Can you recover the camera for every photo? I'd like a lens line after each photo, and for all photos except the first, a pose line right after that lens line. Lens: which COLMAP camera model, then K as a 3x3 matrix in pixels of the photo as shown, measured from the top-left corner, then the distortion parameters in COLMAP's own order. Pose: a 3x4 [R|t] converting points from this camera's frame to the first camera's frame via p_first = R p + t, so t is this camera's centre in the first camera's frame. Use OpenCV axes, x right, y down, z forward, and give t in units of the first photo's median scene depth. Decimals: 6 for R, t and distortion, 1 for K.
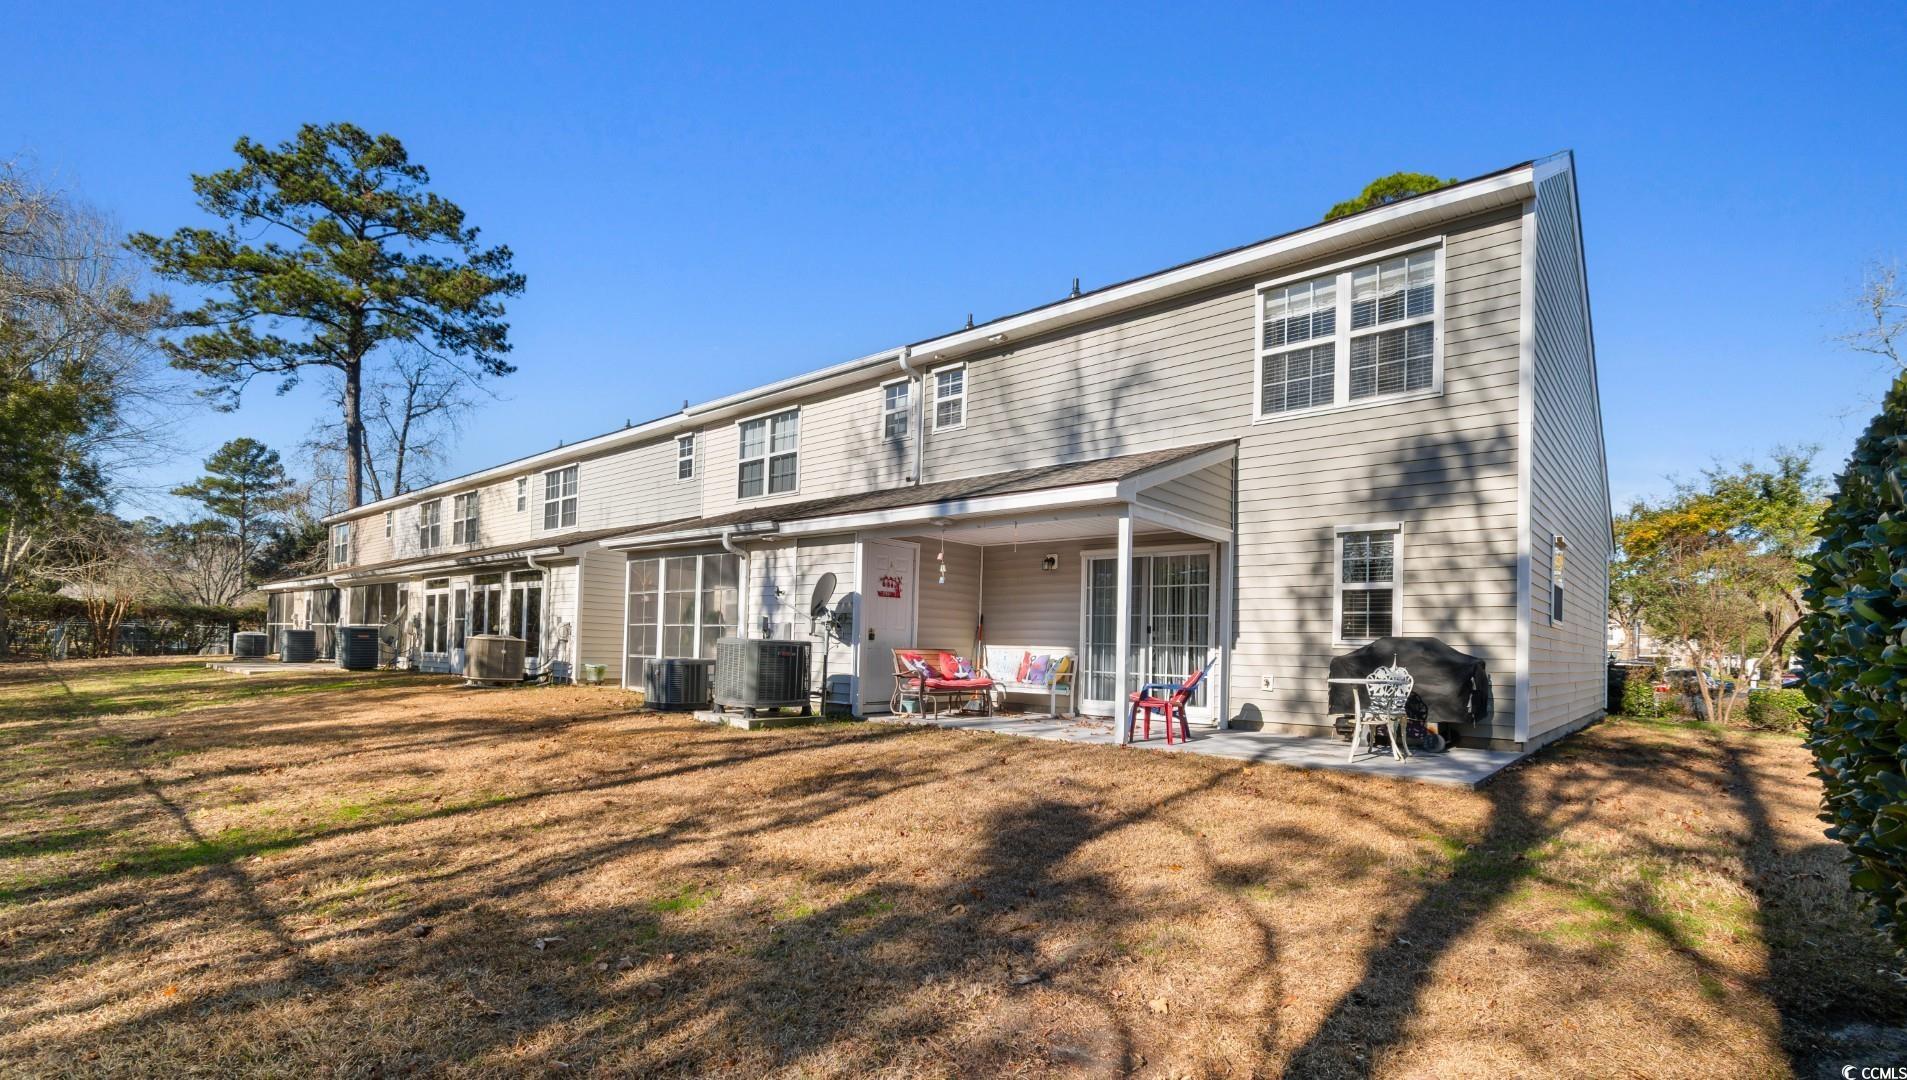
lens RADIAL K [[853.6, 0, 953.6], [0, 853.6, 635.7], [0, 0, 1]] dist [-0.002941, -0.000137]
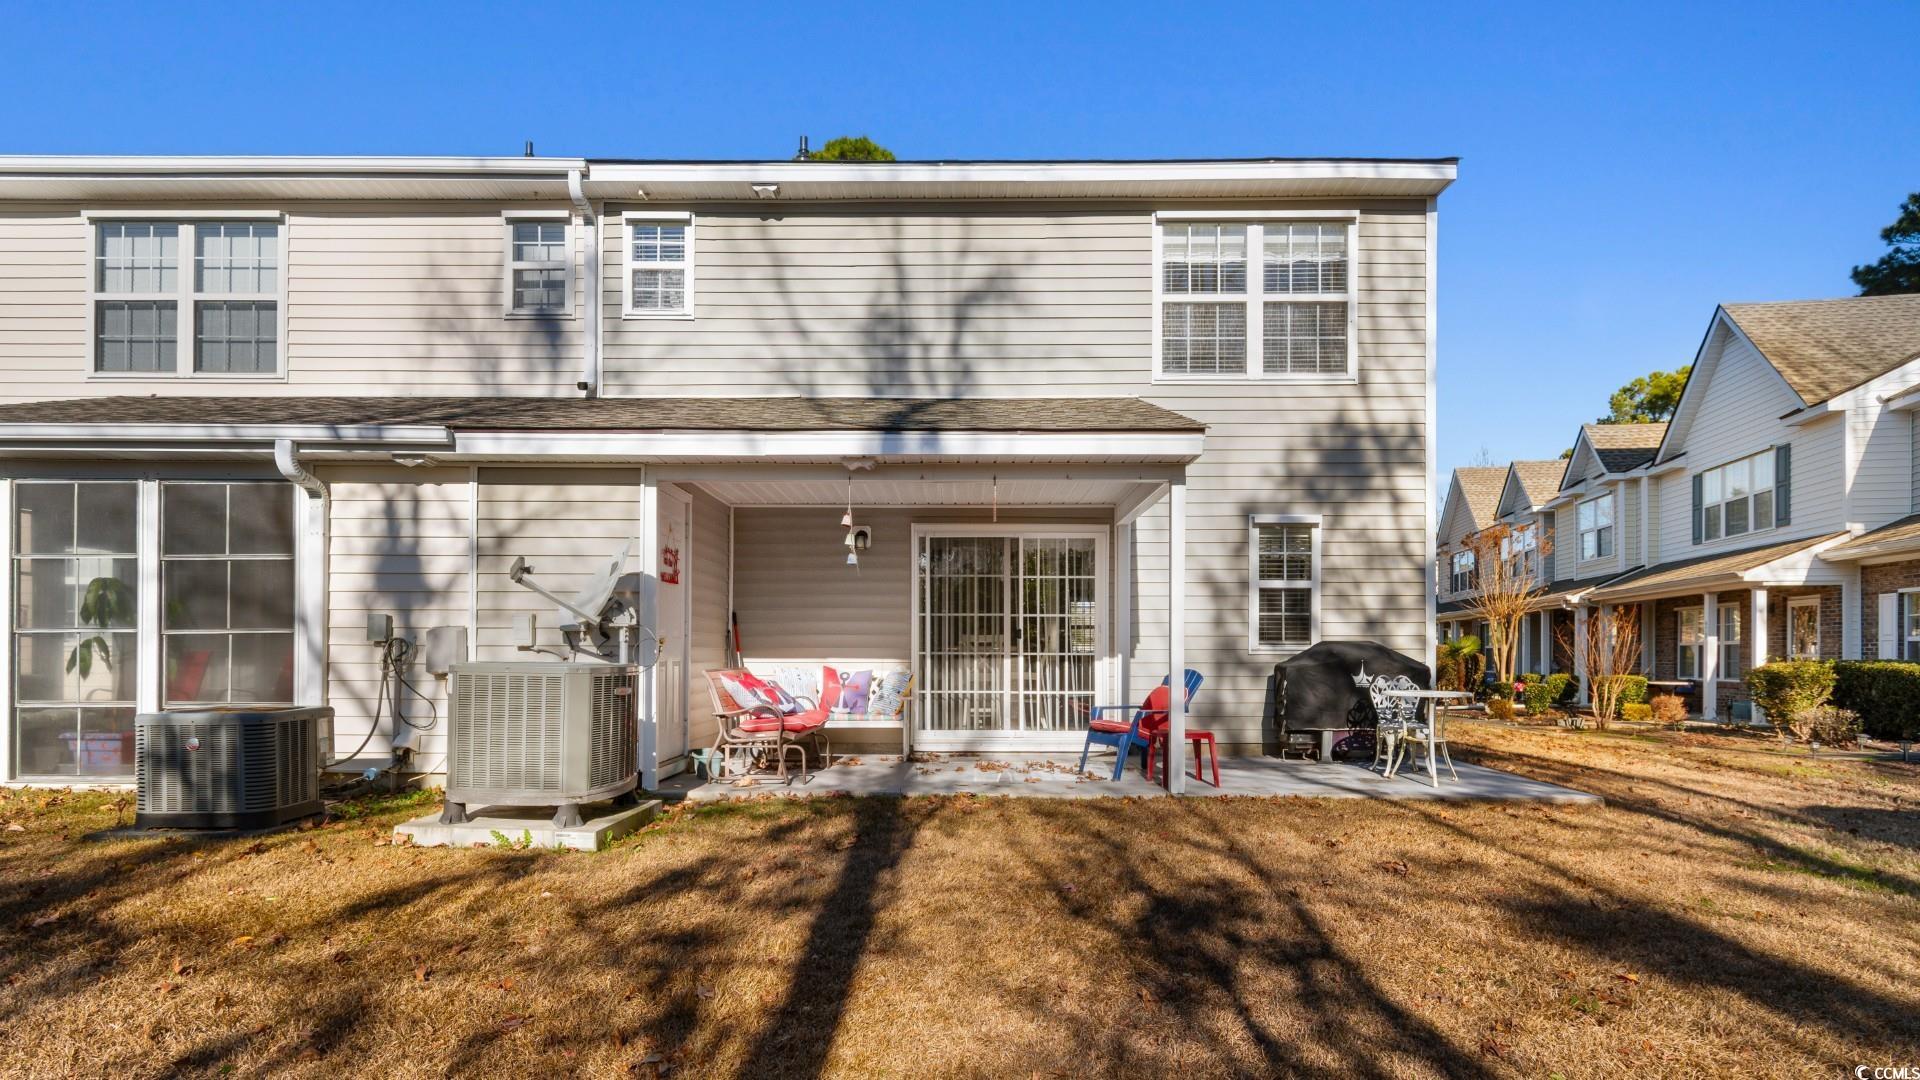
lens RADIAL K [[974.4, 0, 960.4], [0, 974.4, 652.3], [0, 0, 1]] dist [0.000911, -0.001080]
pose [[0.759797, -0.024875, 0.649684, -0.356663], [0.007363, 0.999533, 0.029659, -0.015570], [-0.650119, -0.017751, 0.759625, 0.354065]]
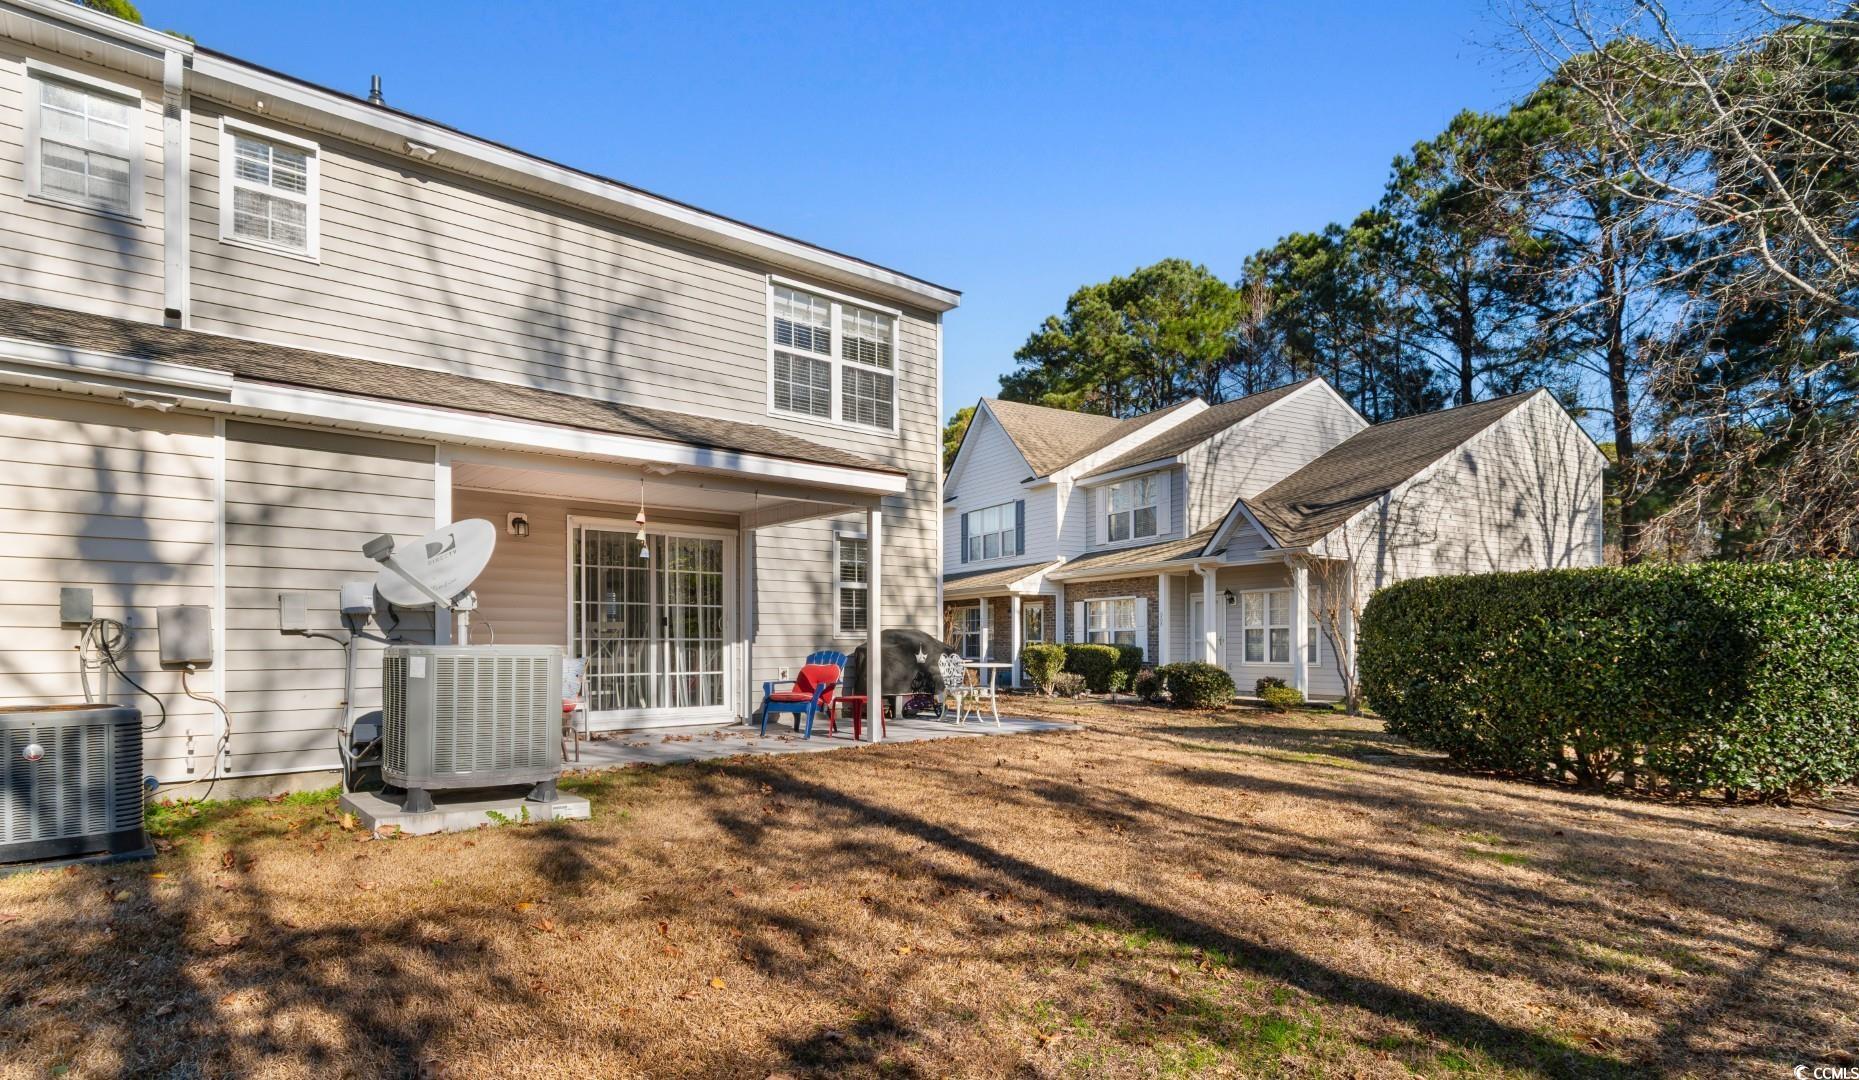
lens RADIAL K [[959.1, 0, 932.5], [0, 959.1, 643.6], [0, 0, 1]] dist [-0.001448, -0.001694]
pose [[0.137892, -0.028833, 0.990027, -0.645176], [-0.010288, 0.999481, 0.030541, -0.015992], [-0.990394, -0.014397, 0.137524, 0.574030]]
